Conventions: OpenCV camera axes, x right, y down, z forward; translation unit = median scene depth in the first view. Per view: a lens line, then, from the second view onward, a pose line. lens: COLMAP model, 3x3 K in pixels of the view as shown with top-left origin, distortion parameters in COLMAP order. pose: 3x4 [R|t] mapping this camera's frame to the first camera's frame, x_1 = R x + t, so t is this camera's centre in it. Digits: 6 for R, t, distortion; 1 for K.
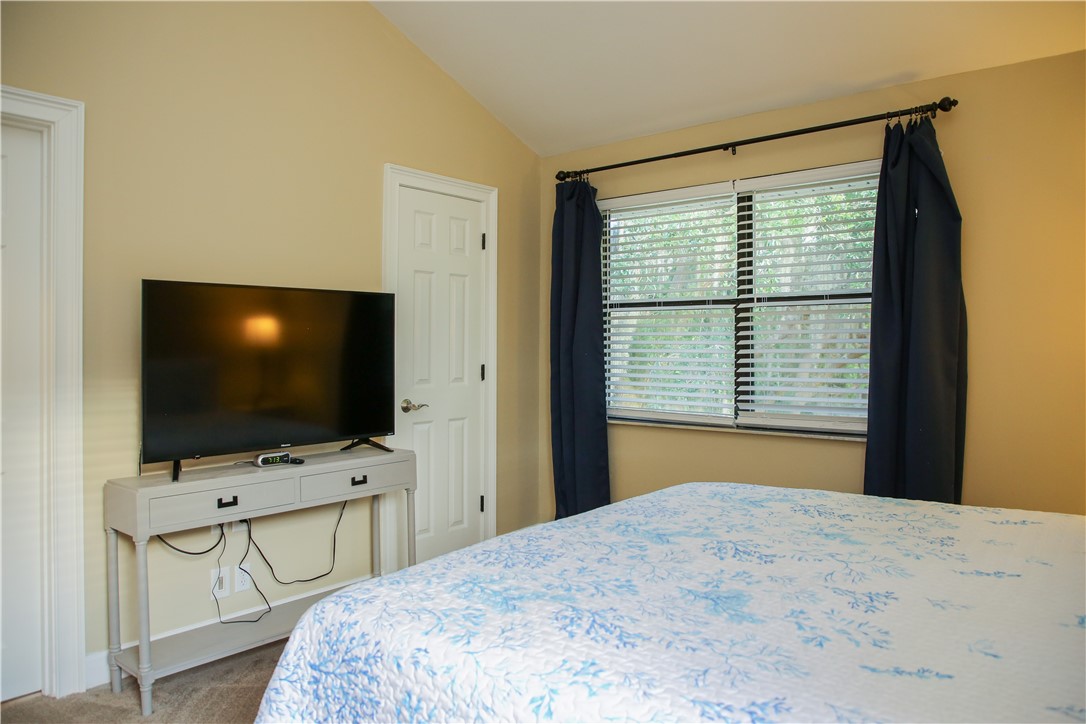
lens RADIAL K [[757.8, 0, 542.5], [0, 757.8, 345.4], [0, 0, 1]] dist [0.006474, 0.001333]
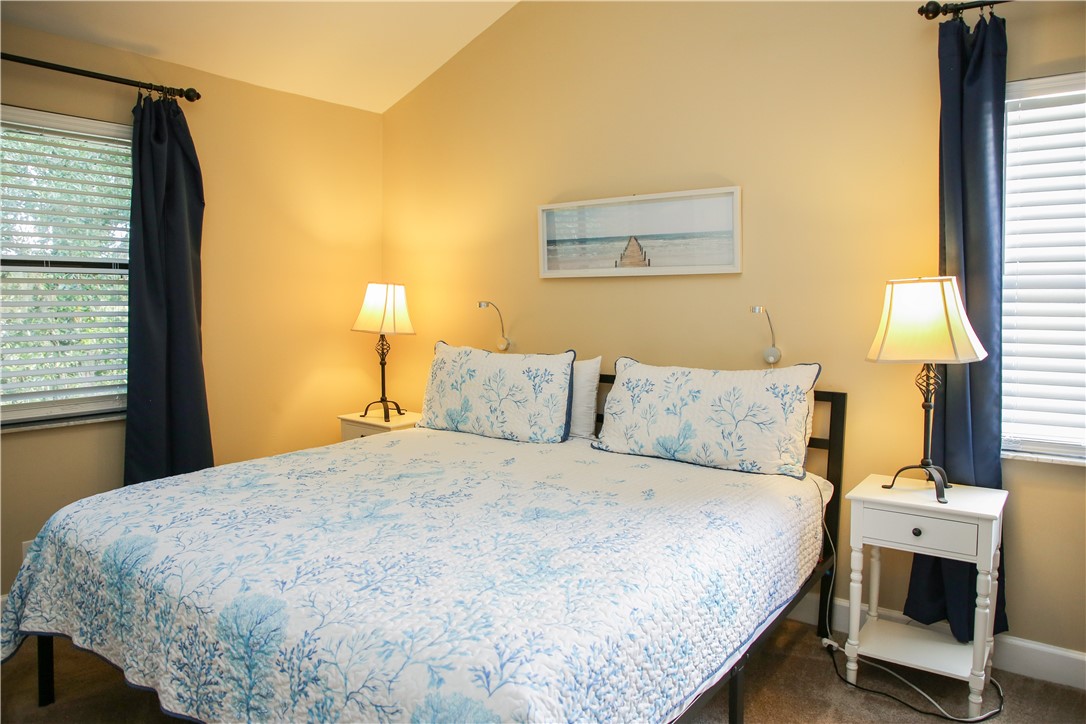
lens RADIAL K [[750.9, 0, 543.0], [0, 750.9, 362.0], [0, 0, 1]] dist [-0.033732, 0.005491]
pose [[-0.081748, -0.074619, 0.993856, -0.589785], [-0.010032, 0.997204, 0.074045, -0.022319], [-0.996603, -0.003917, -0.082268, 0.593466]]
